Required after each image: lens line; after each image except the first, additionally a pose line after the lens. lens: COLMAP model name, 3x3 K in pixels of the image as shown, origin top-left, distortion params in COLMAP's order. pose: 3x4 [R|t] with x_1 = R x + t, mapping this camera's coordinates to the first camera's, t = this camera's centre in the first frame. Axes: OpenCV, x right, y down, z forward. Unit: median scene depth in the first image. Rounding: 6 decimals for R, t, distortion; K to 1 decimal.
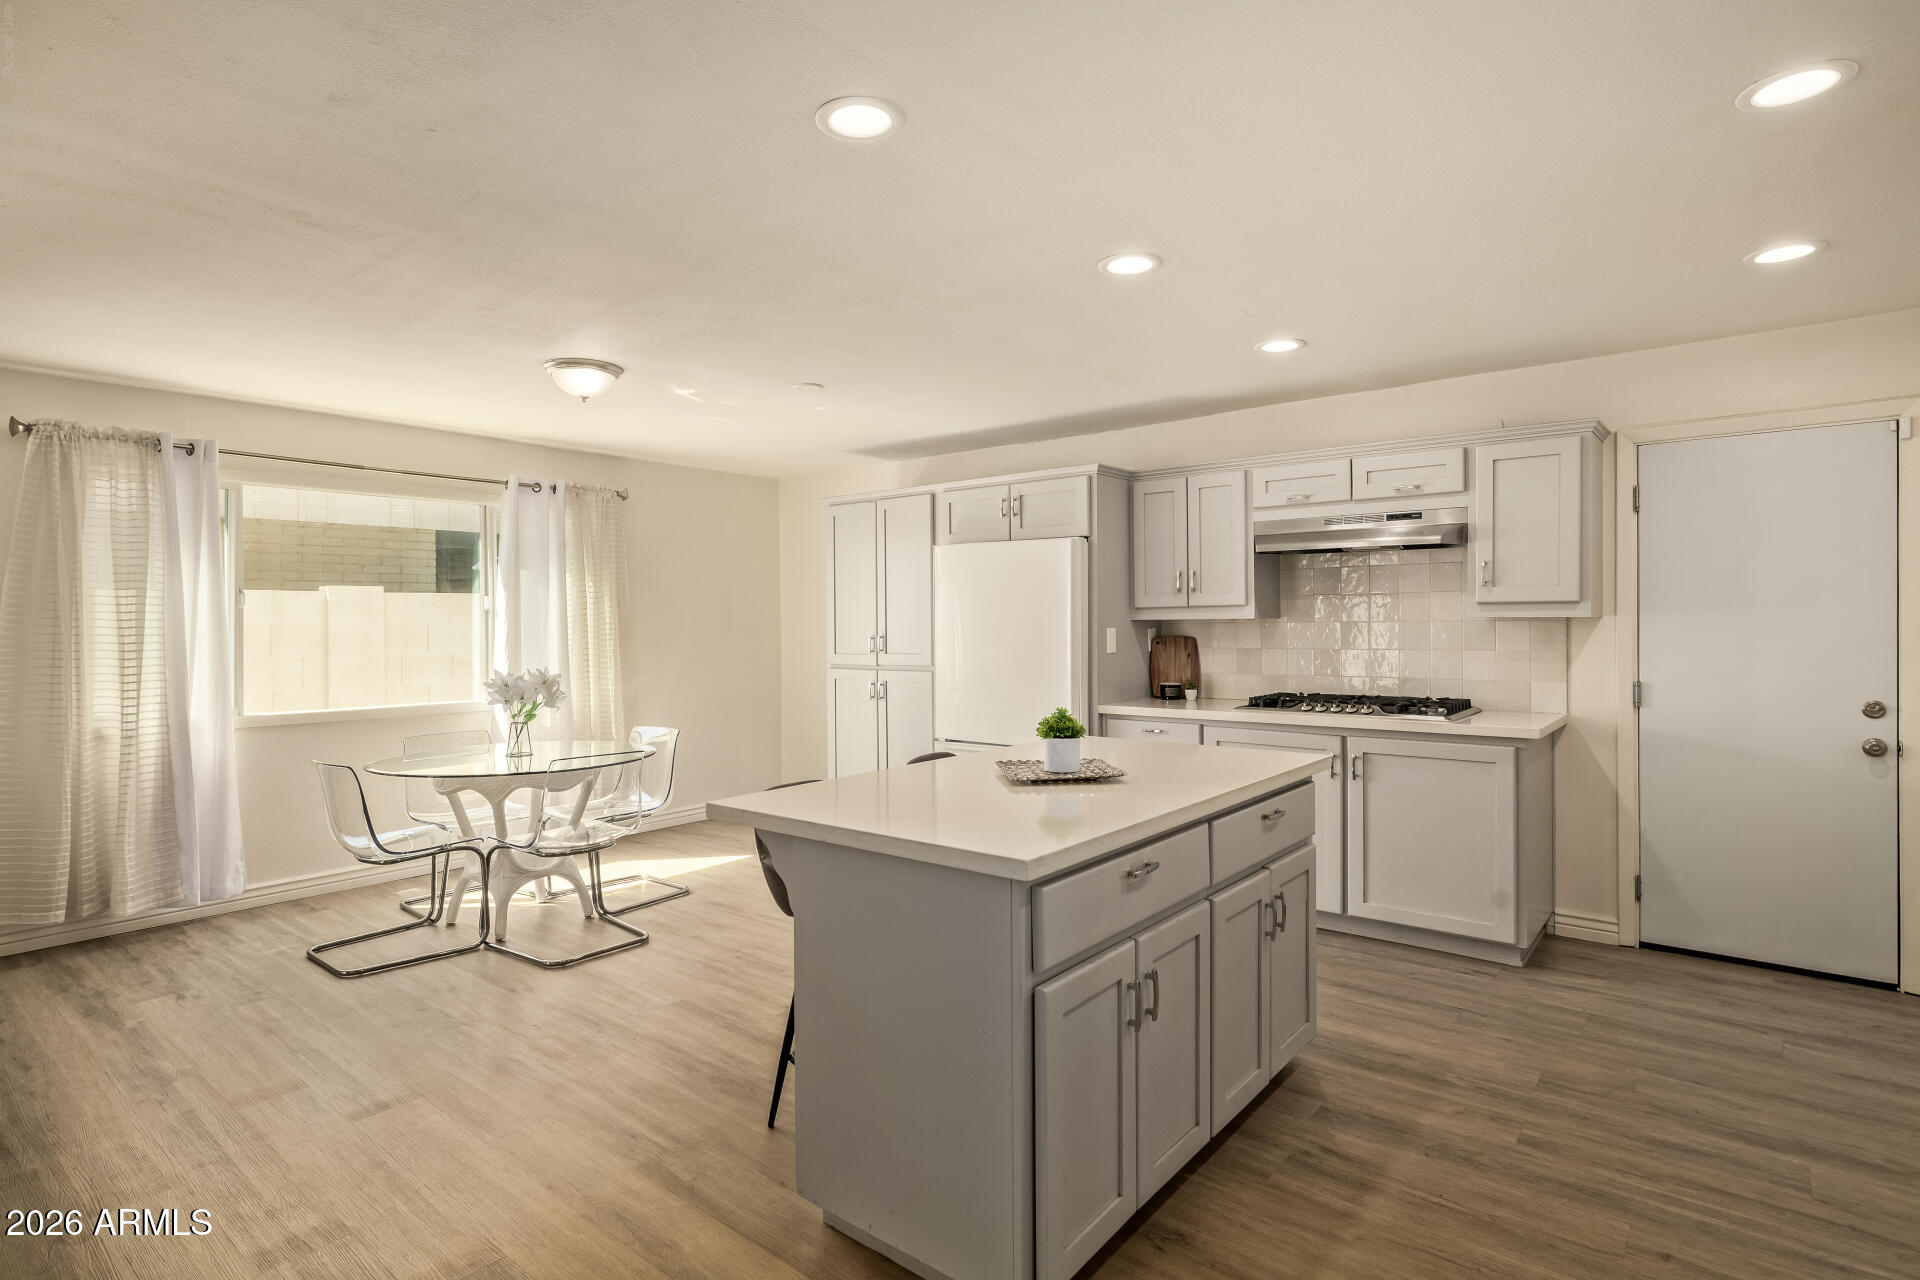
lens RADIAL K [[982.5, 0, 944.3], [0, 982.5, 623.1], [0, 0, 1]] dist [0.000414, 0.000764]
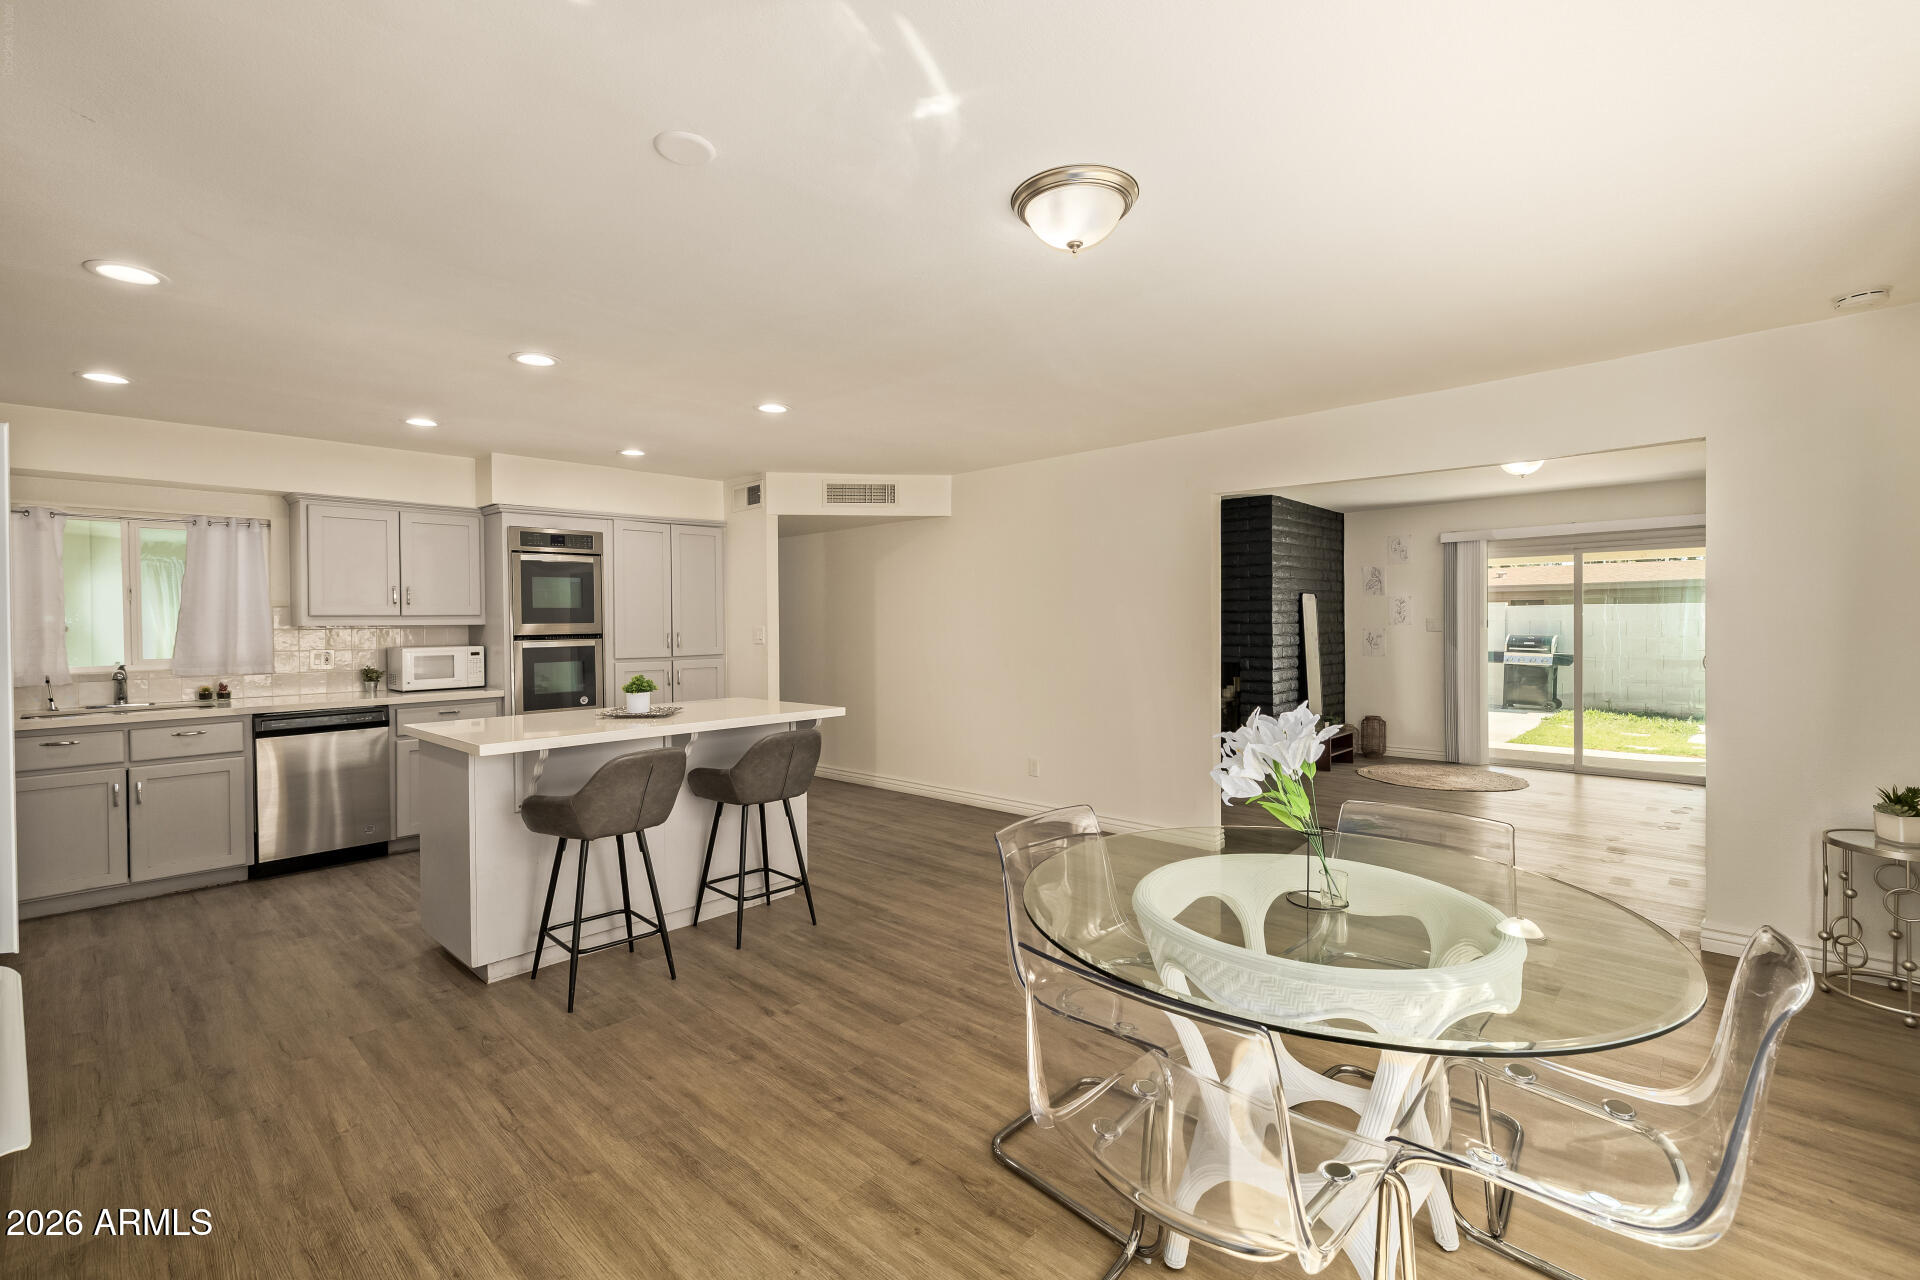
lens RADIAL K [[837.6, 0, 953.8], [0, 837.6, 623.1], [0, 0, 1]] dist [0.000337, 0.000069]
pose [[-0.998410, 0.017753, 0.053493, -0.287422], [0.018041, 0.999825, 0.004909, 0.000274], [-0.053396, 0.005867, -0.998556, 1.390423]]
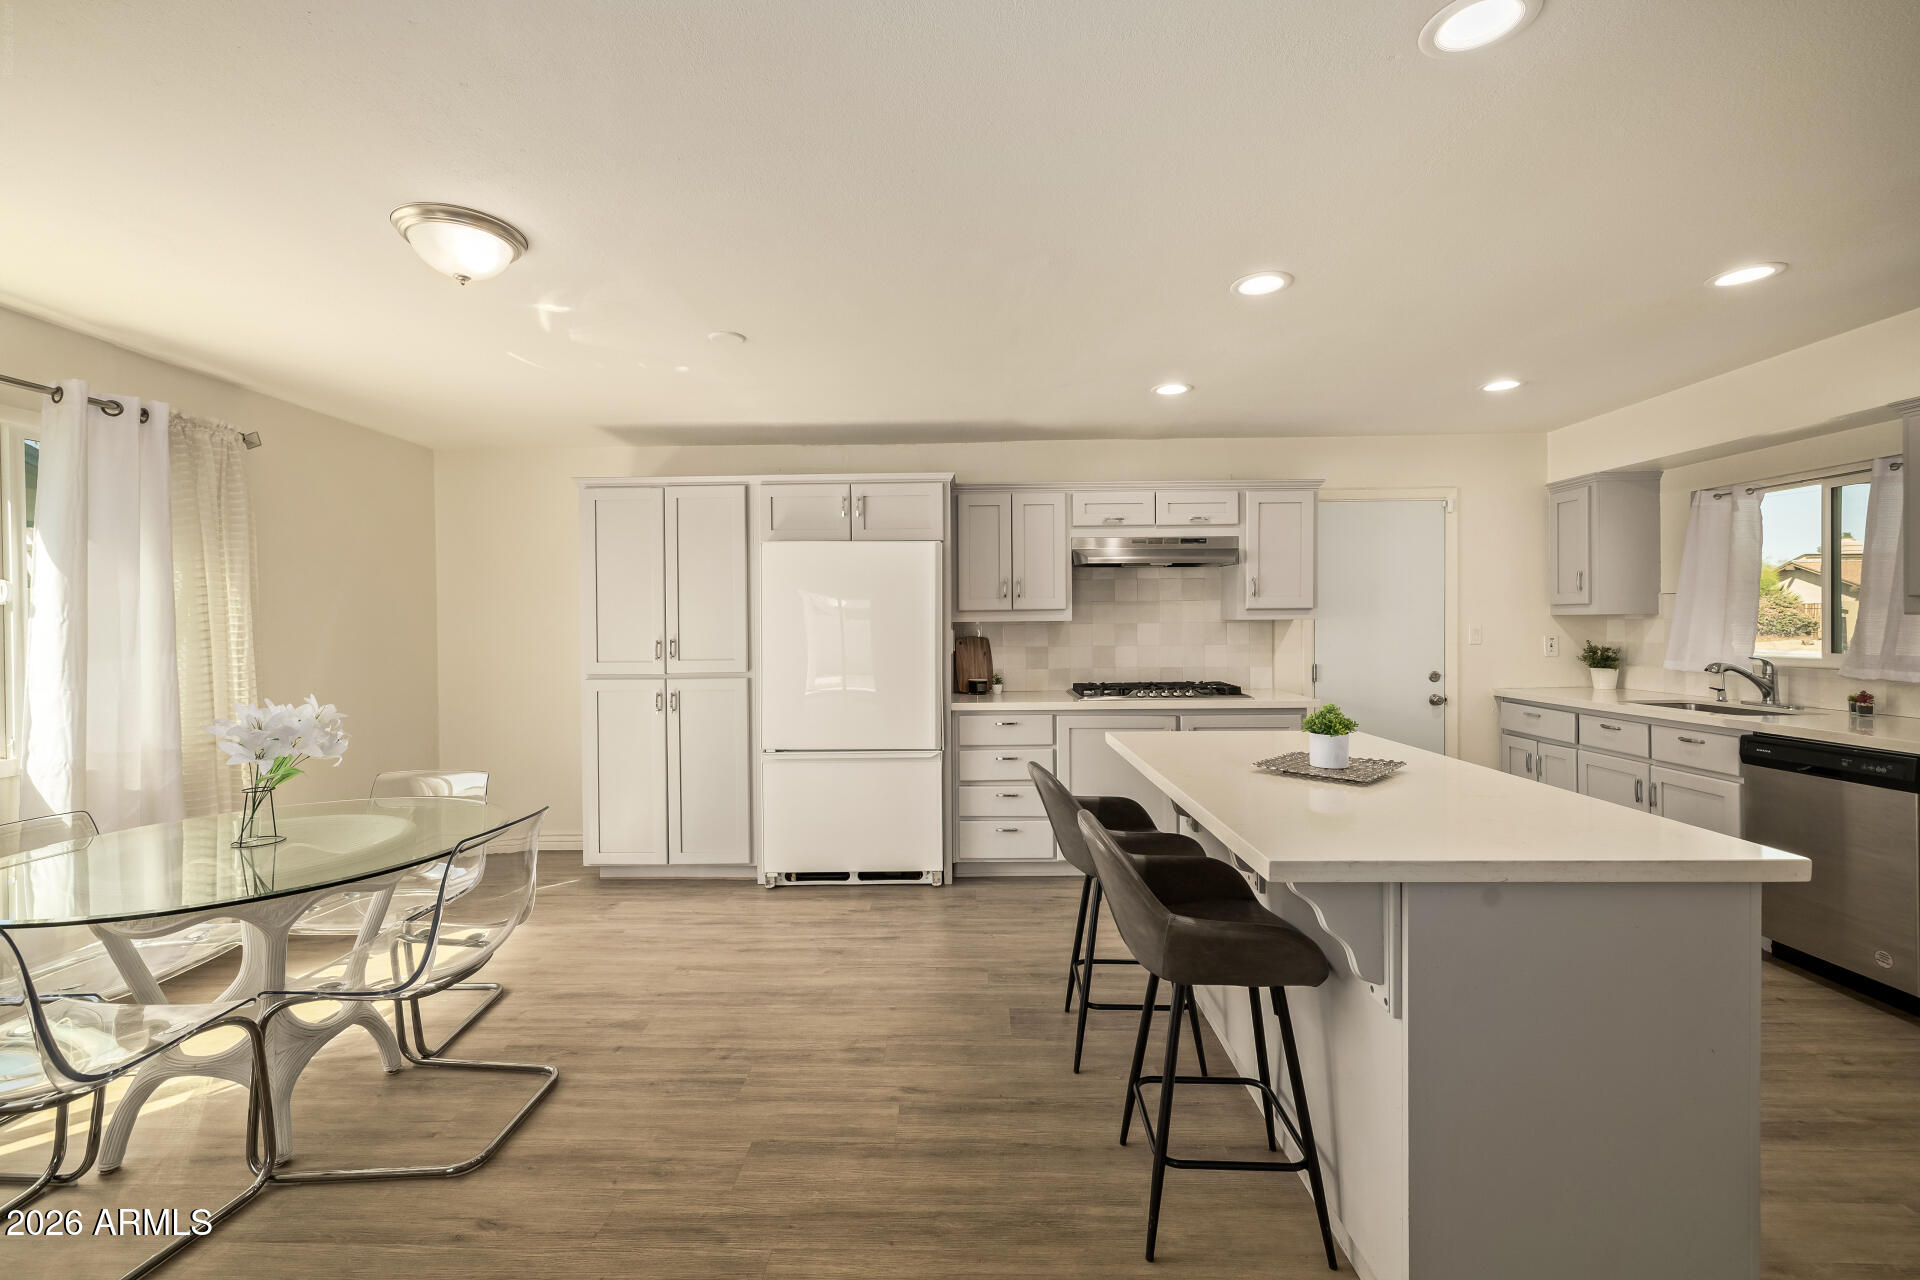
lens RADIAL K [[816.6, 0, 948.1], [0, 816.6, 626.8], [0, 0, 1]] dist [-0.000107, 0.000192]
pose [[0.783166, -0.001825, 0.621811, -0.411190], [0.003468, 0.999993, -0.001432, 0.003498], [-0.621804, 0.003278, 0.783166, 0.340134]]
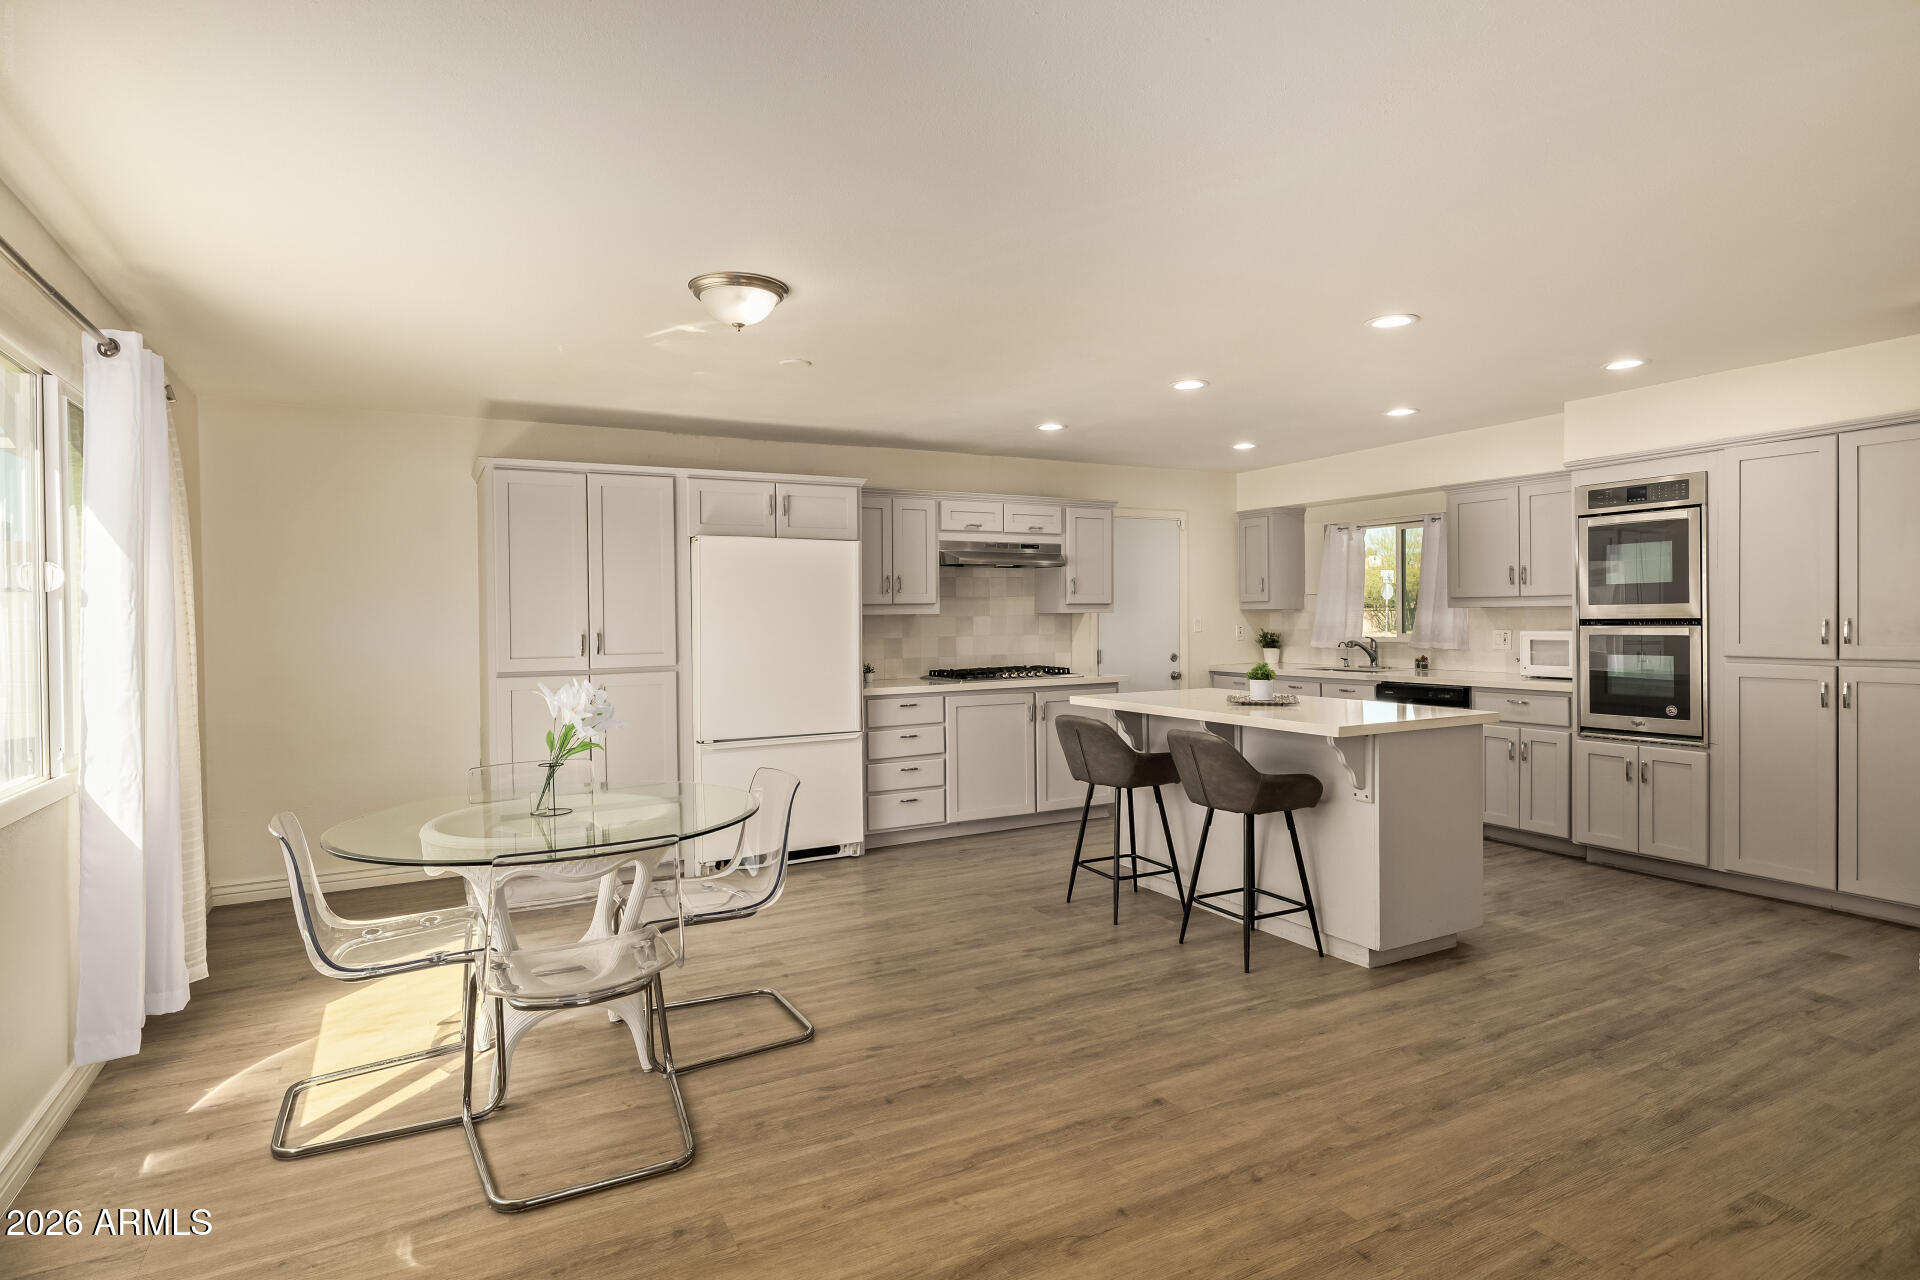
lens RADIAL K [[1011.6, 0, 949.9], [0, 1011.6, 628.8], [0, 0, 1]] dist [-0.005169, 0.000103]
pose [[0.371177, -0.007376, 0.928533, -0.957175], [0.010957, 0.999934, 0.003563, 0.010865], [-0.928497, 0.008851, 0.371233, 0.496394]]
